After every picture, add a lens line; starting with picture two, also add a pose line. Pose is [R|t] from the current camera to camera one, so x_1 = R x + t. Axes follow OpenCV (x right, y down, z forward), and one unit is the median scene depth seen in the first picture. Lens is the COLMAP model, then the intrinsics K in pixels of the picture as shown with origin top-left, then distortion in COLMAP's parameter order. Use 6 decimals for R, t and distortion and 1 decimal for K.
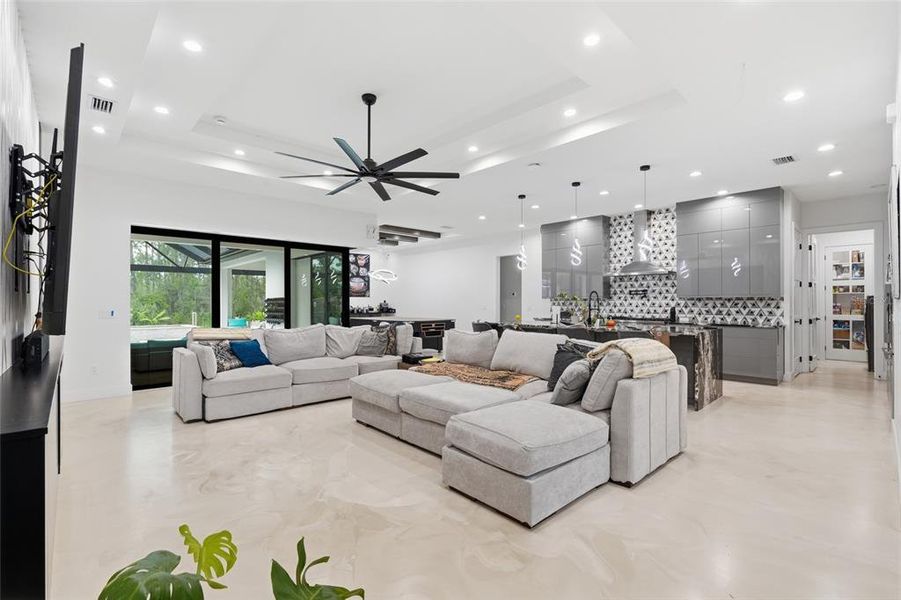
lens RADIAL K [[410.3, 0, 446.9], [0, 410.3, 301.3], [0, 0, 1]] dist [-0.003696, 0.000171]
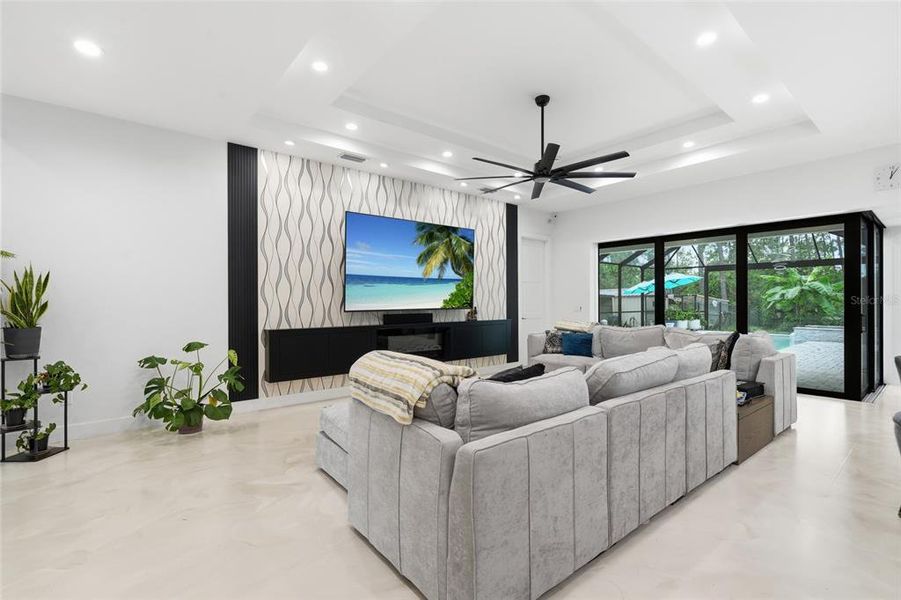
lens RADIAL K [[410.3, 0, 447.3], [0, 410.3, 304.3], [0, 0, 1]] dist [-0.003696, 0.000171]
pose [[-0.069737, 0.010974, -0.997505, 0.298261], [0.003566, 0.999936, 0.010751, -0.000642], [0.997559, -0.002808, -0.069772, 0.296026]]
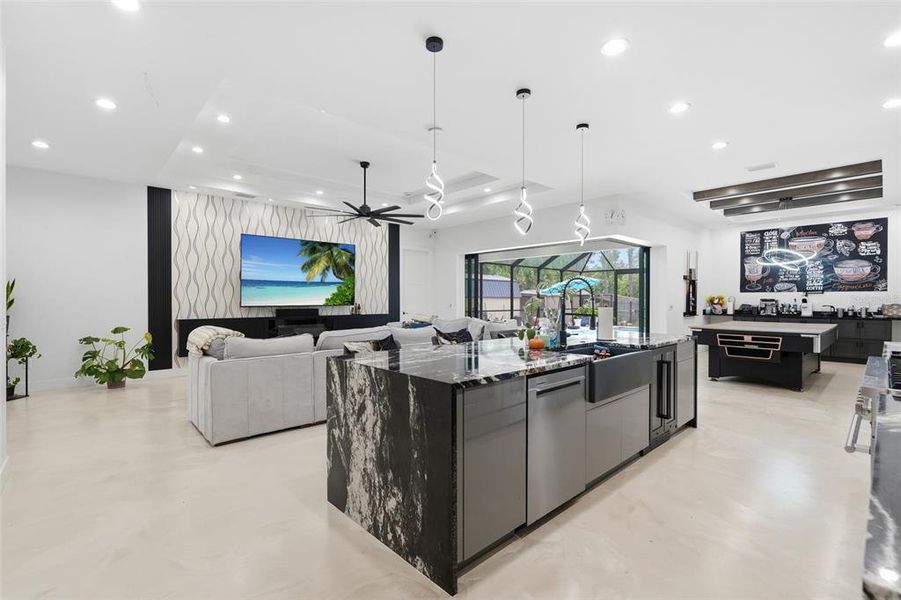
lens RADIAL K [[410.3, 0, 449.7], [0, 410.3, 302.5], [0, 0, 1]] dist [-0.003696, 0.000171]
pose [[-0.012529, 0.010499, -0.999866, 0.405828], [0.000554, 0.999945, 0.010493, -0.000684], [0.999921, -0.000423, -0.012534, 0.407940]]
